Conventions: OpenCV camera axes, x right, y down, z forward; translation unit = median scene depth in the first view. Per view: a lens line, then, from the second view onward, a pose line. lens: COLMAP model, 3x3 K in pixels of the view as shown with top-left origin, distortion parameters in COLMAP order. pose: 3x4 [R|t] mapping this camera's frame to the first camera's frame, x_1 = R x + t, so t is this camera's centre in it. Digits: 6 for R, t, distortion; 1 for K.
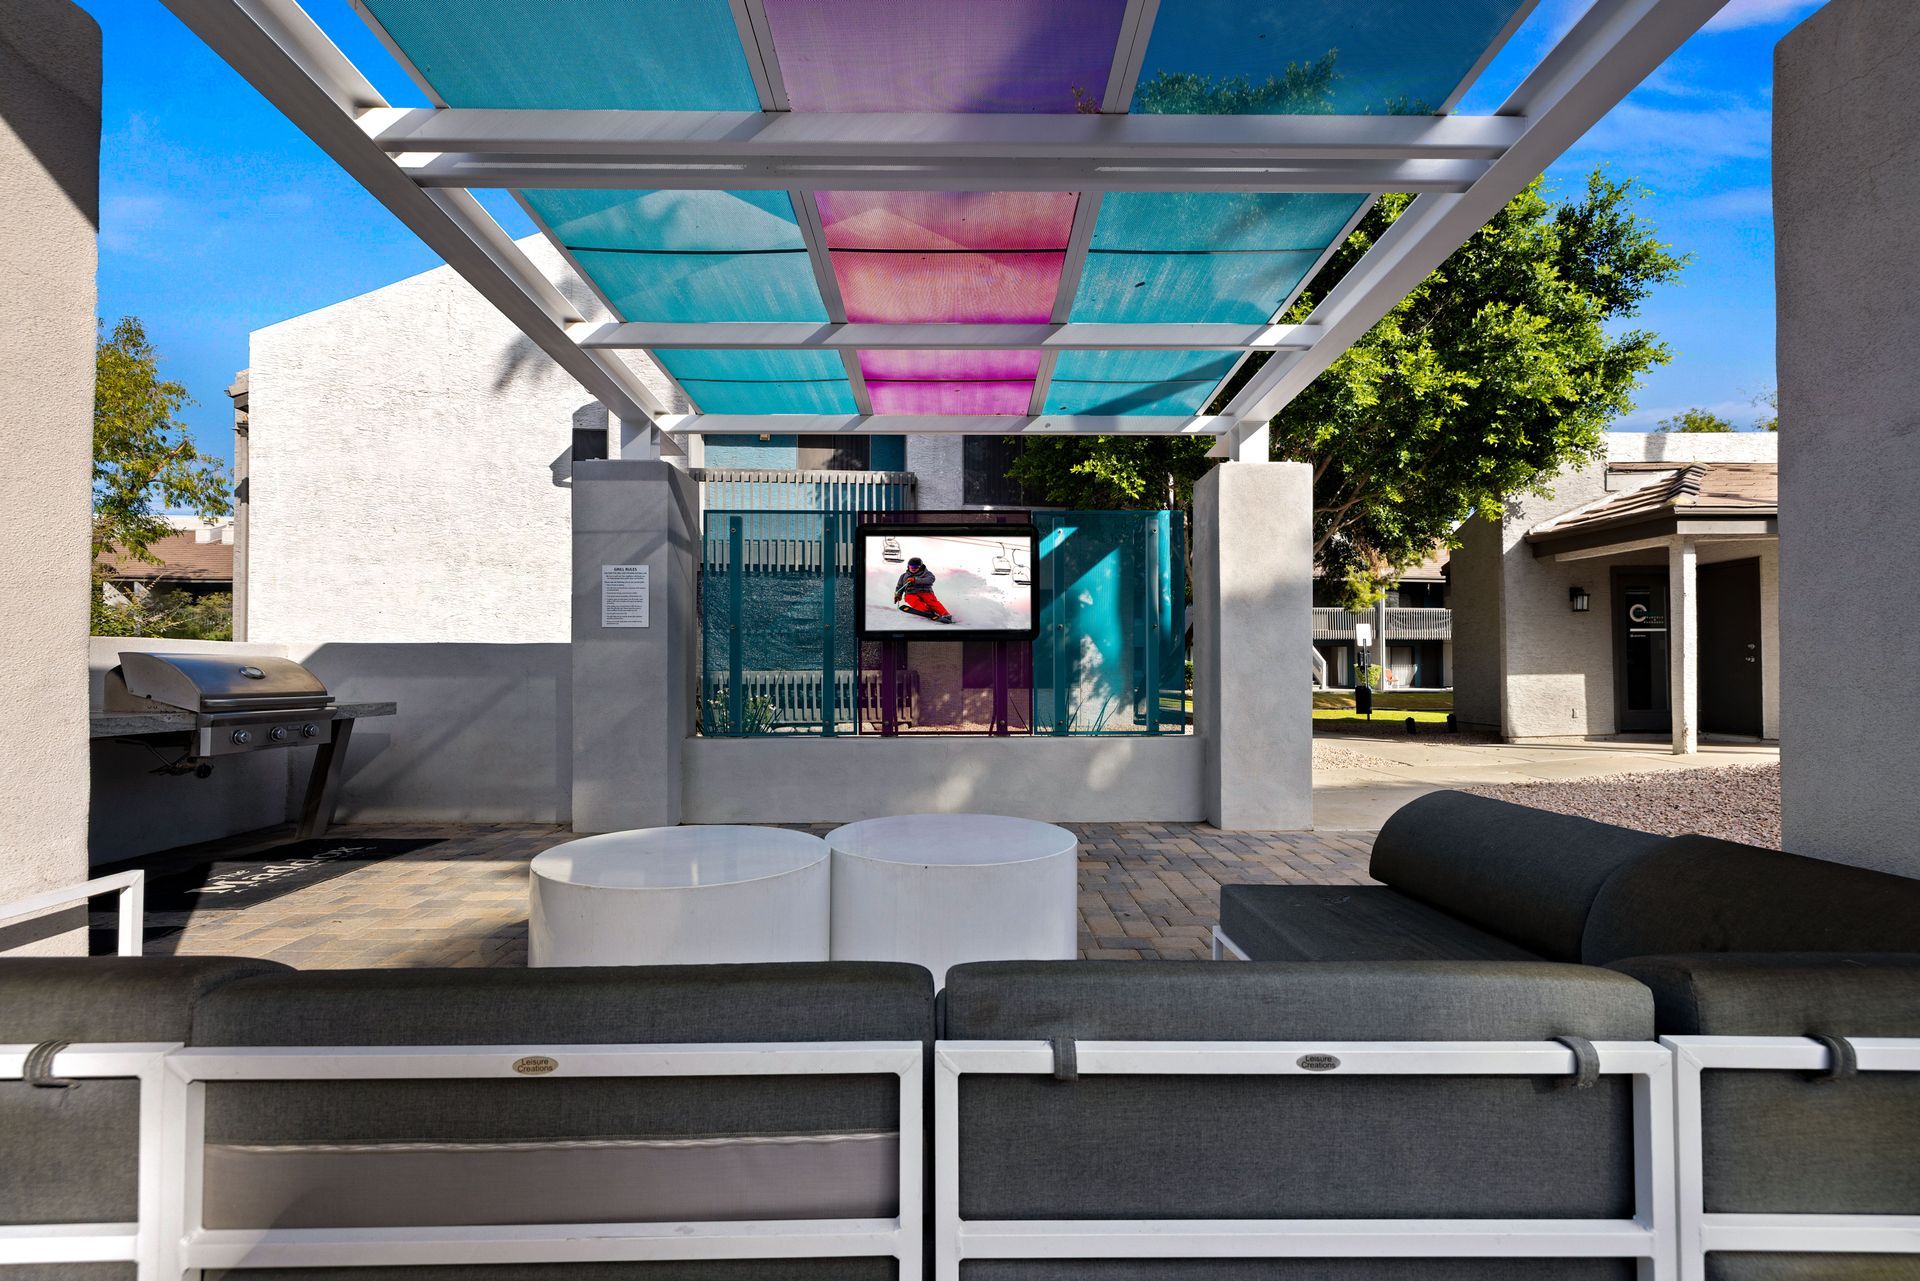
lens RADIAL K [[824.9, 0, 942.6], [0, 824.9, 653.5], [0, 0, 1]] dist [-0.001299, 0.001450]
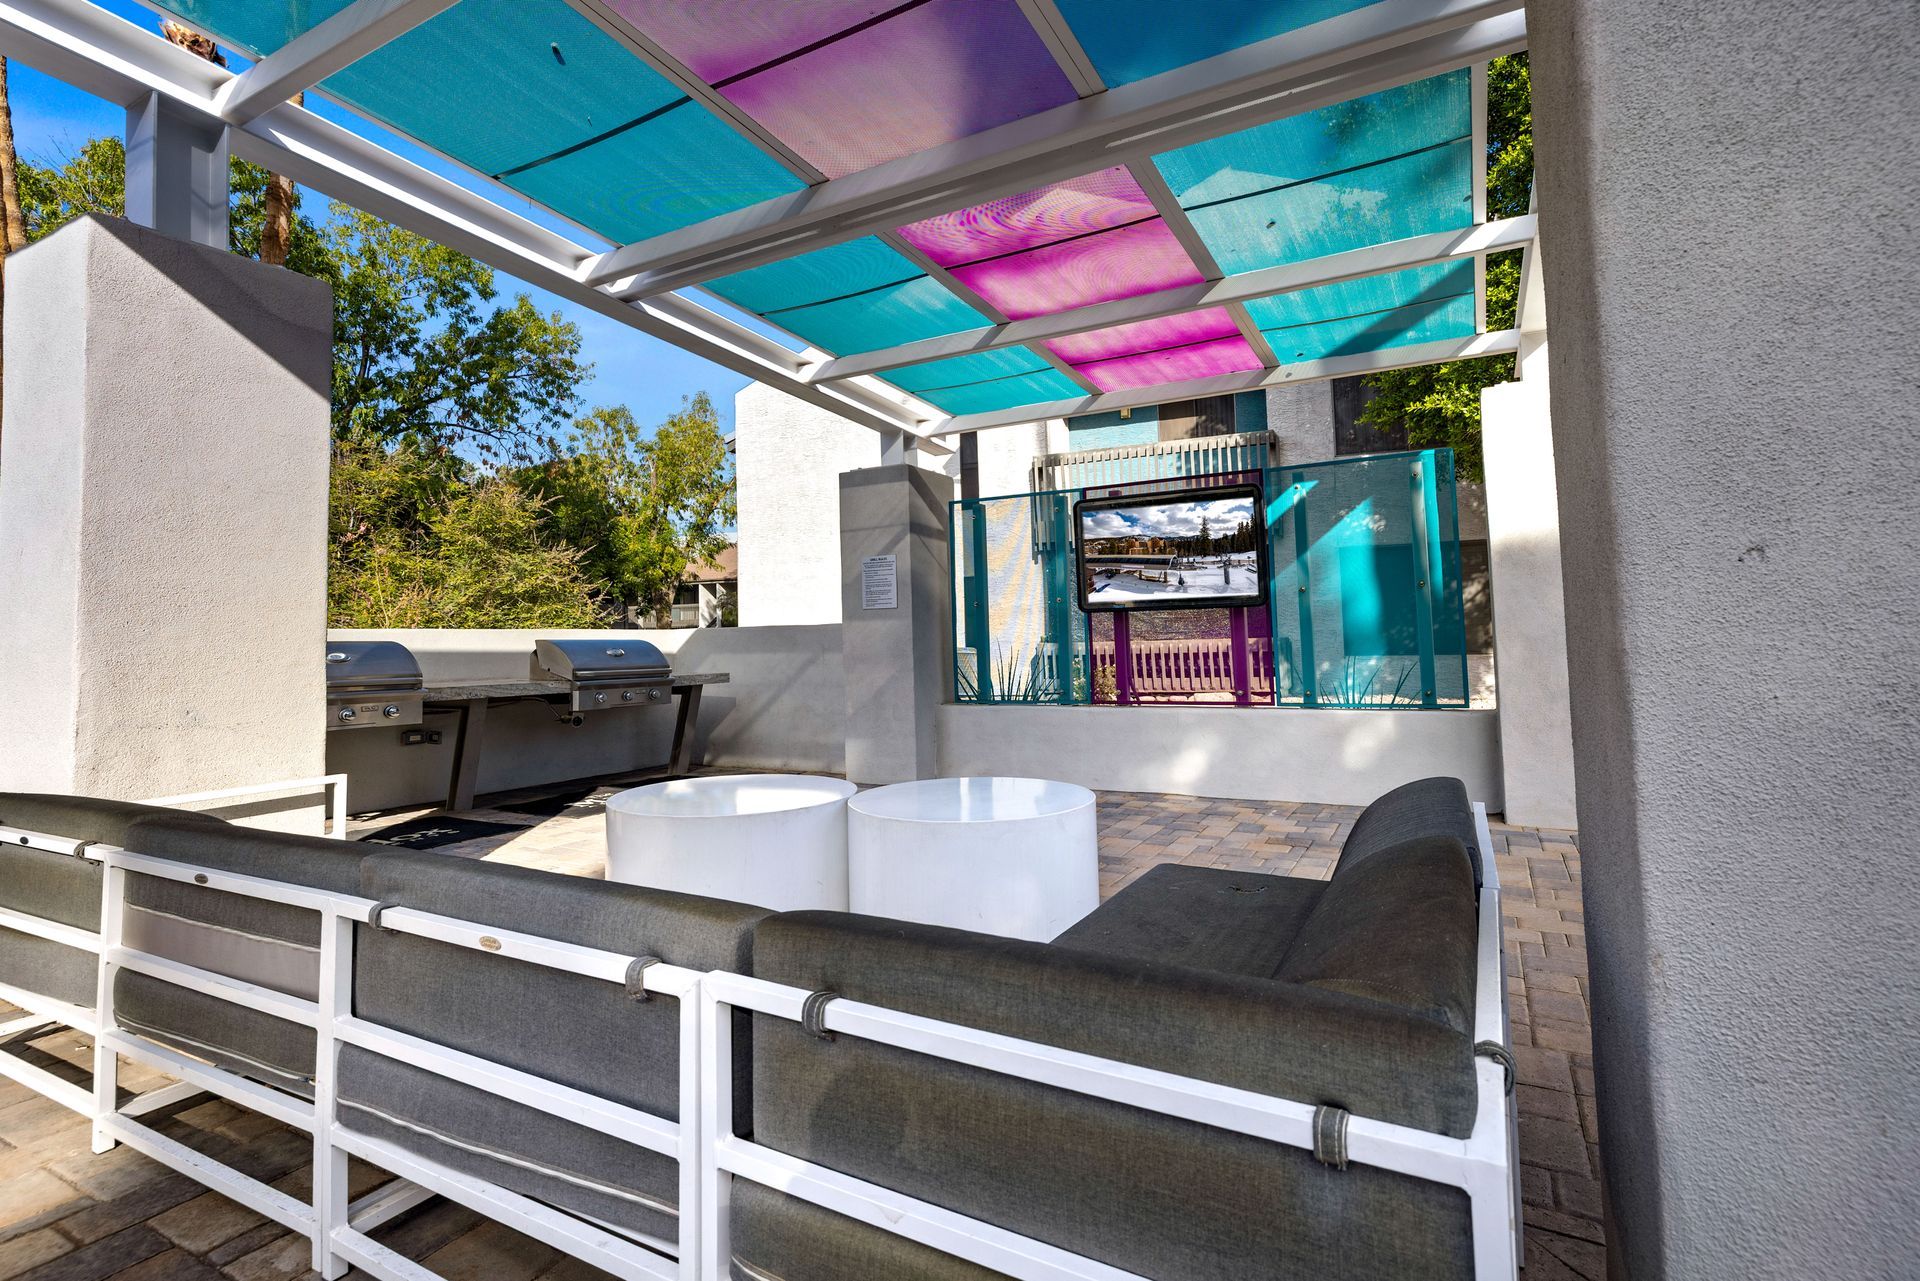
lens RADIAL K [[824.9, 0, 996.0], [0, 824.9, 596.0], [0, 0, 1]] dist [-0.001299, 0.001450]
pose [[0.892428, -0.043658, -0.449074, 0.259852], [0.029020, 0.998801, -0.039430, 0.001220], [0.450257, 0.022156, 0.892624, 0.023098]]
